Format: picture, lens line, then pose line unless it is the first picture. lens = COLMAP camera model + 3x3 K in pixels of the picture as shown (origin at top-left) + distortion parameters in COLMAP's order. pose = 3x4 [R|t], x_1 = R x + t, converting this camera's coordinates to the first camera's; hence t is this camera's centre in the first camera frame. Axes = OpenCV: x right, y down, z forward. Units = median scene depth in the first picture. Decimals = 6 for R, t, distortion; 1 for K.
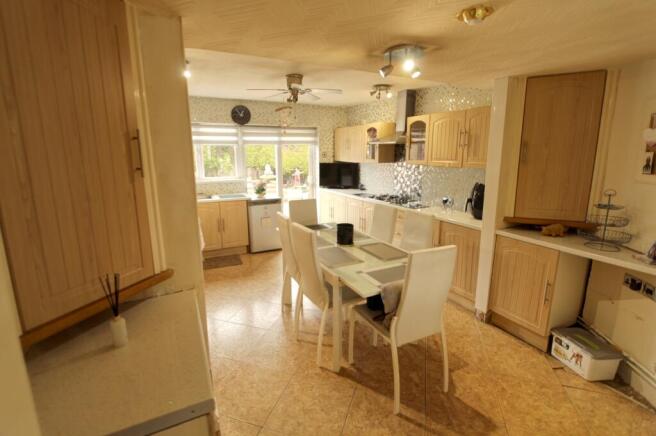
lens RADIAL K [[309.7, 0, 328.6], [0, 309.7, 214.1], [0, 0, 1]] dist [-0.004836, -0.000327]
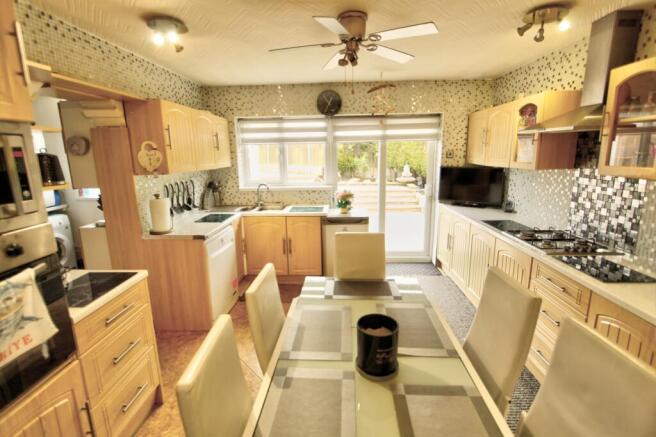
lens RADIAL K [[309.7, 0, 328.6], [0, 309.7, 214.6], [0, 0, 1]] dist [-0.004836, -0.000327]
pose [[0.873174, 0.084754, -0.479983, 0.108347], [-0.081155, 0.996300, 0.028288, -0.071919], [0.480605, 0.014253, 0.876822, 0.351674]]
